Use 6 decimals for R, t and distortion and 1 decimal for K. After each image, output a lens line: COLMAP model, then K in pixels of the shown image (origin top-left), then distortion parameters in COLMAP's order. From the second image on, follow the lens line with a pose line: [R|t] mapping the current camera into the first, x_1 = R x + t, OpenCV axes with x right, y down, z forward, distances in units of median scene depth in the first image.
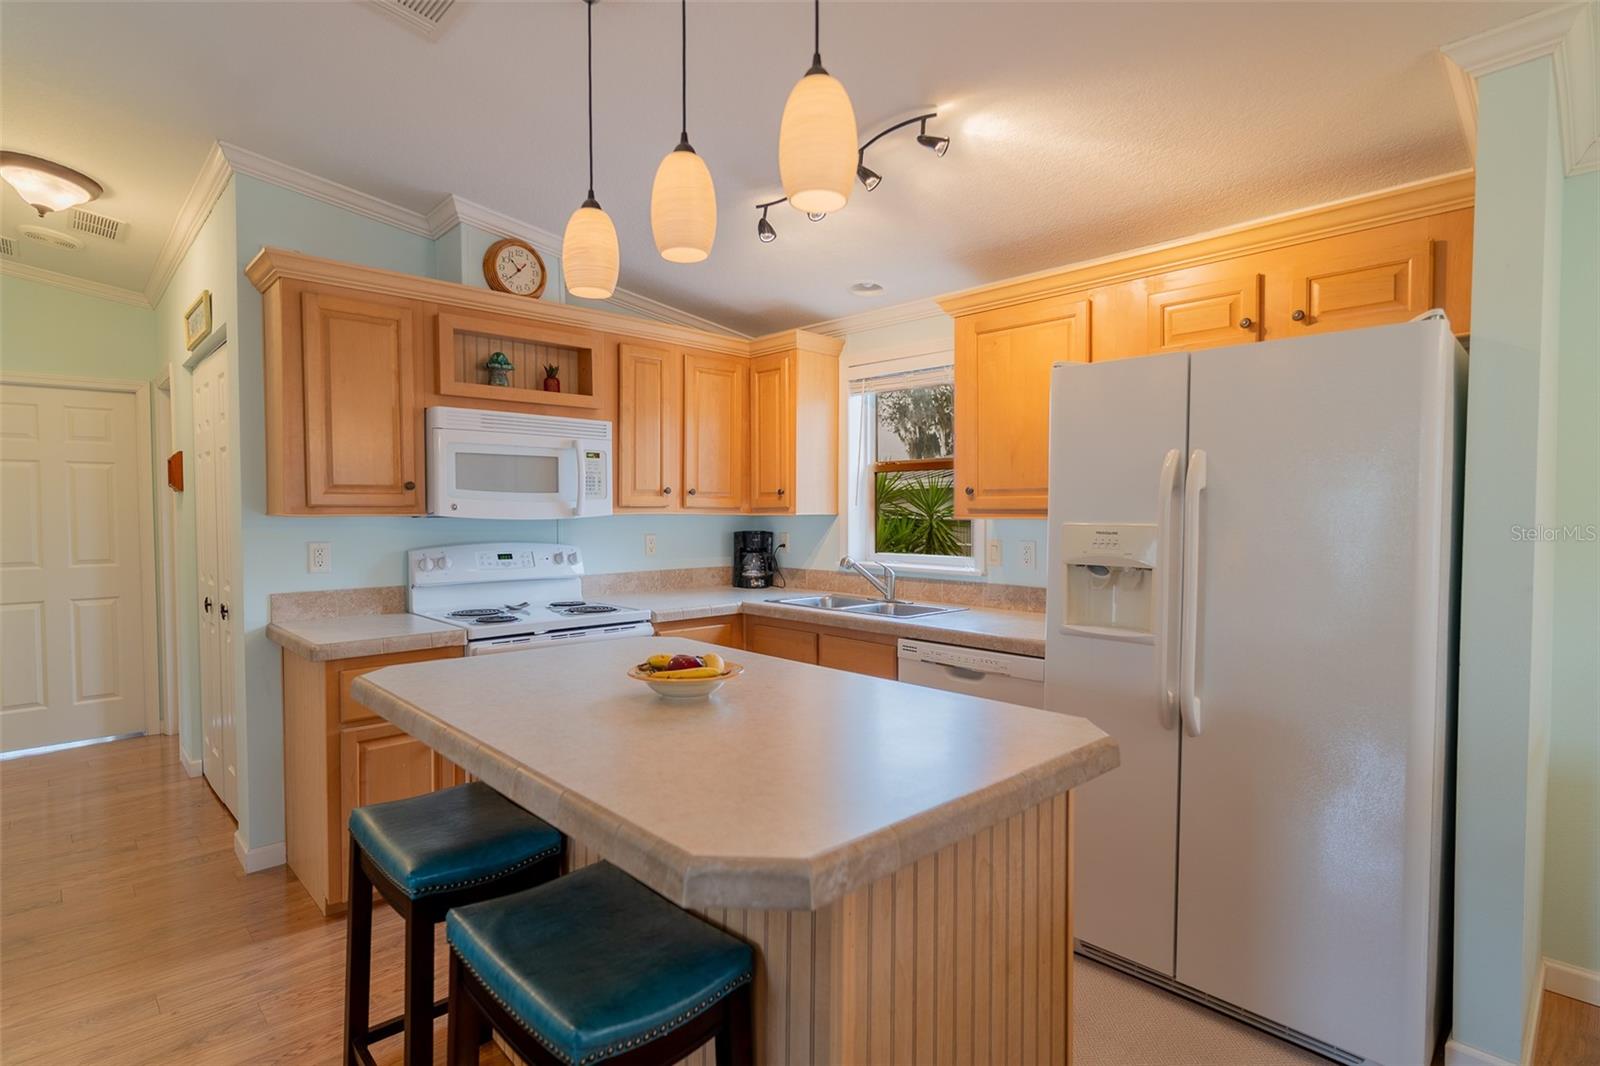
lens RADIAL K [[781.5, 0, 800.0], [0, 781.5, 533.0], [0, 0, 1]] dist [-0.005536, -0.000122]
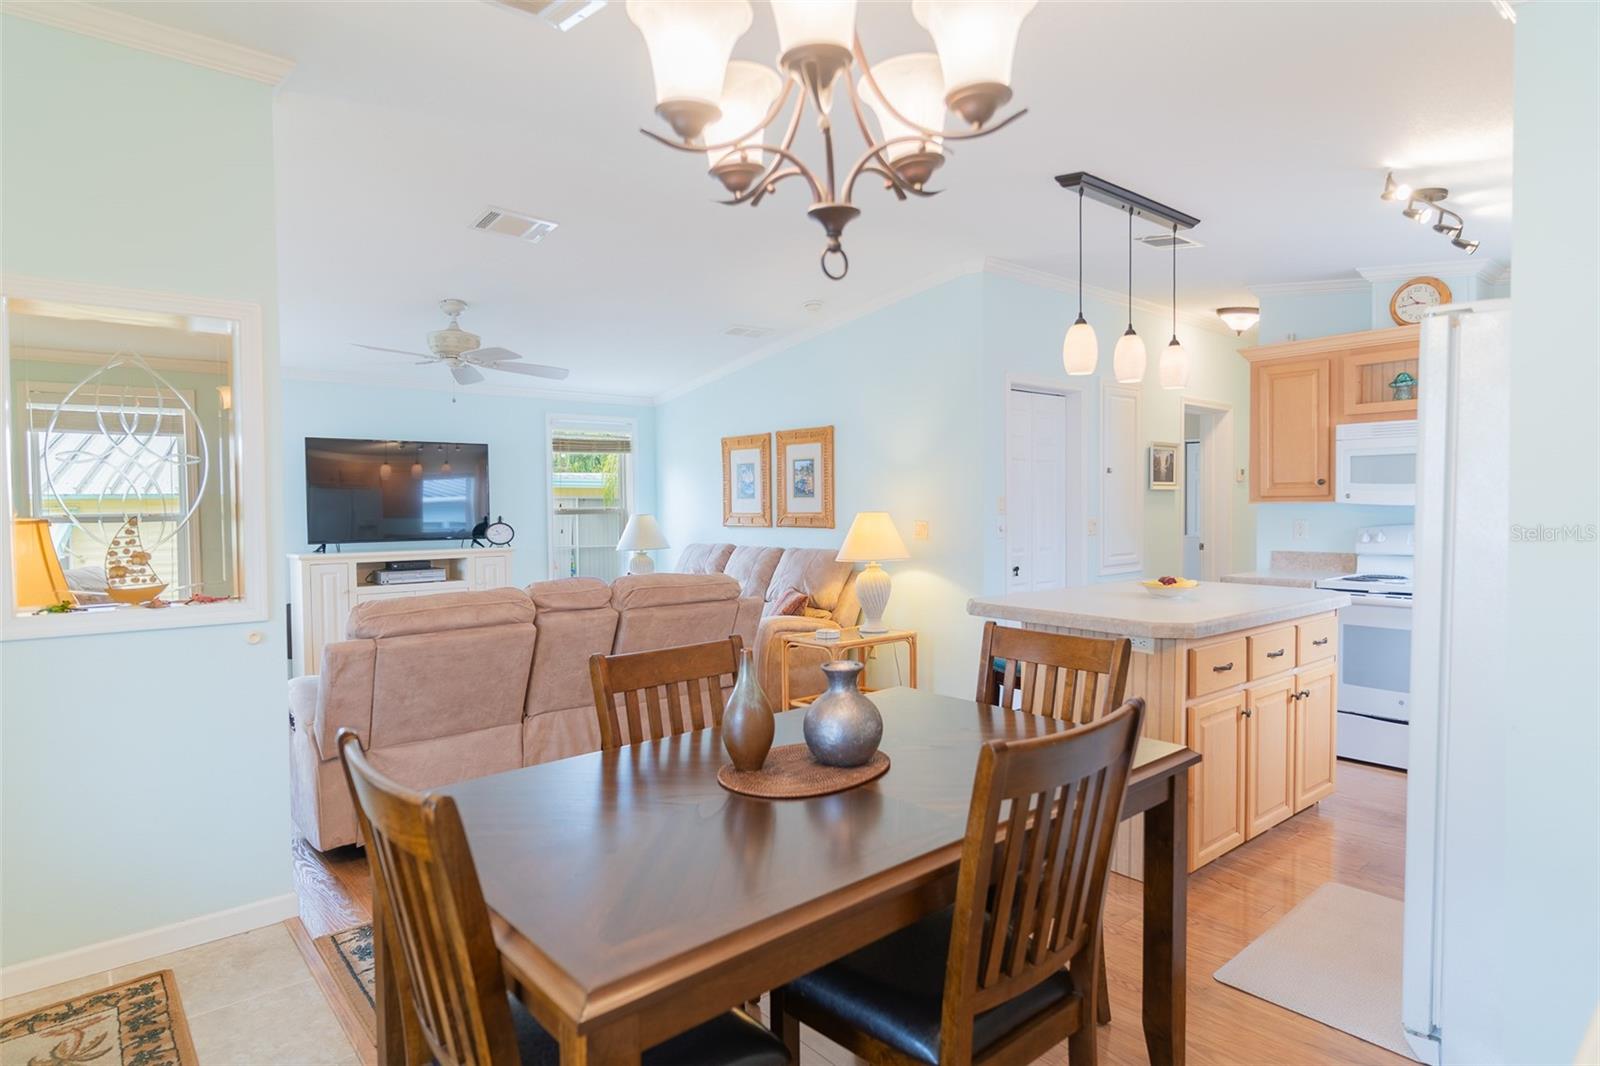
lens RADIAL K [[872.2, 0, 800.0], [0, 872.2, 533.0], [0, 0, 1]] dist [-0.000986, -0.000048]
pose [[-0.062503, 0.034544, -0.997447, 1.050250], [-0.018134, 0.999197, 0.035741, -0.005021], [0.997880, 0.020322, -0.061826, 0.115957]]
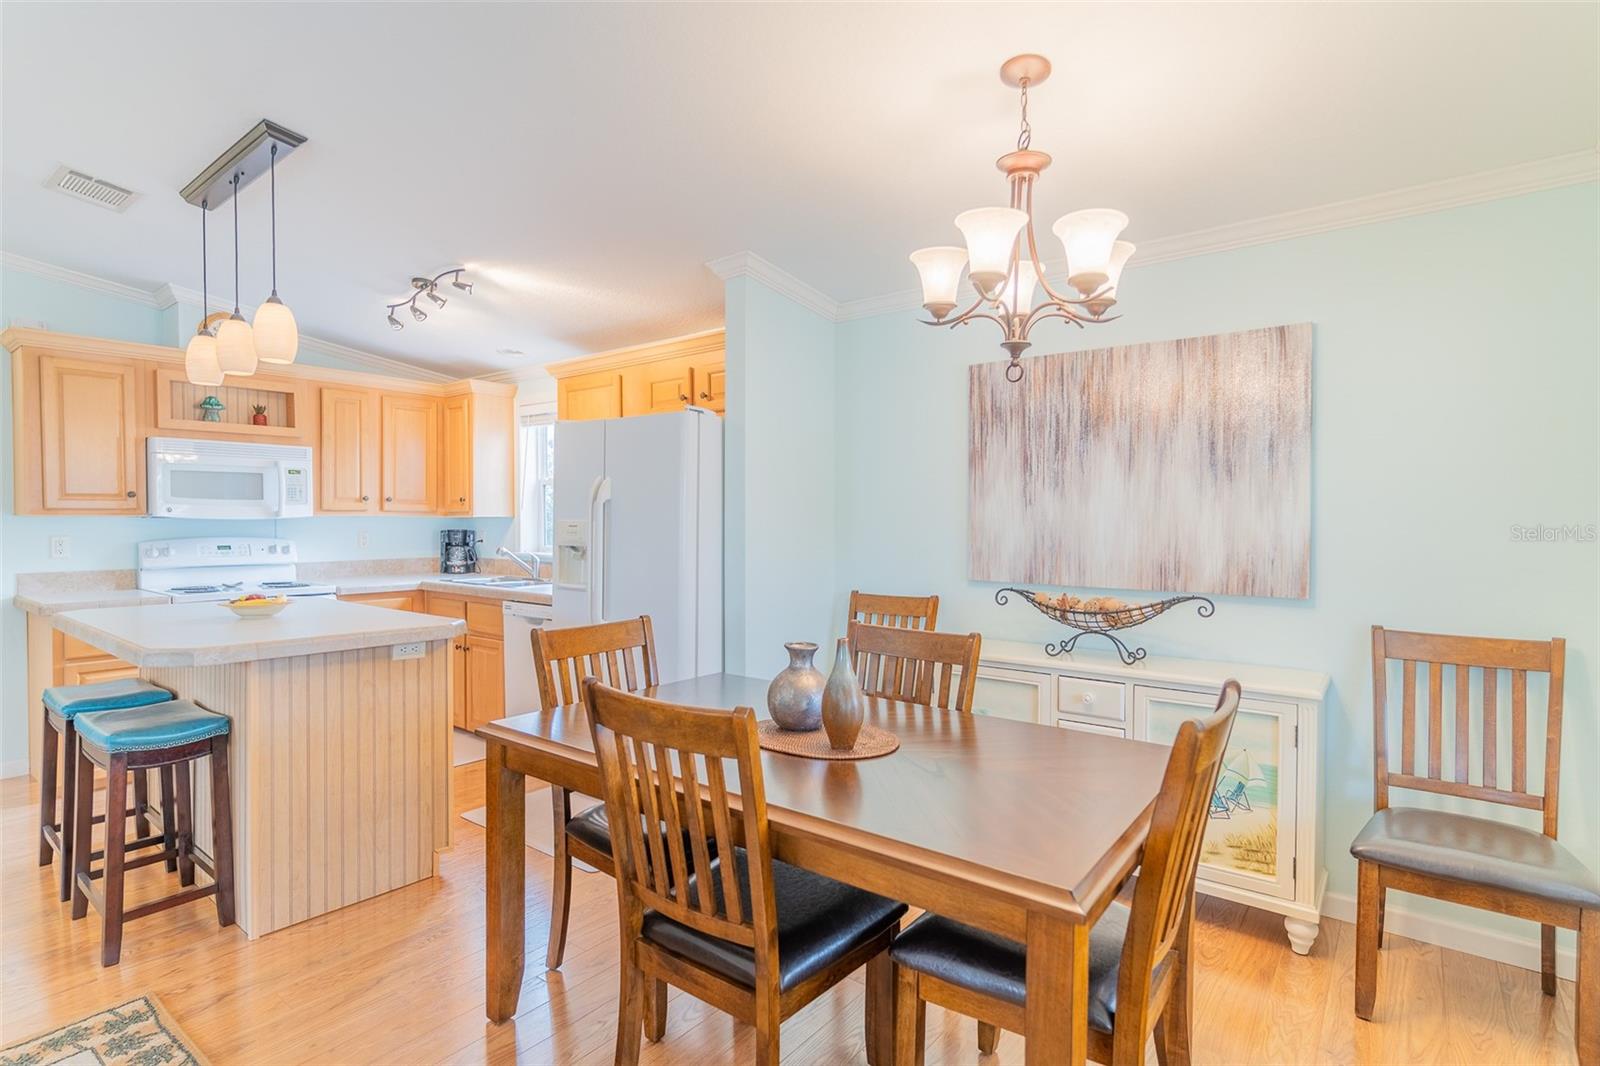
lens RADIAL K [[781.5, 0, 800.0], [0, 781.5, 533.0], [0, 0, 1]] dist [-0.005536, -0.000122]
pose [[0.989850, -0.001546, 0.142106, 0.418044], [0.002673, 0.999967, -0.007734, 0.018875], [-0.142089, 0.008036, 0.989821, -0.466407]]
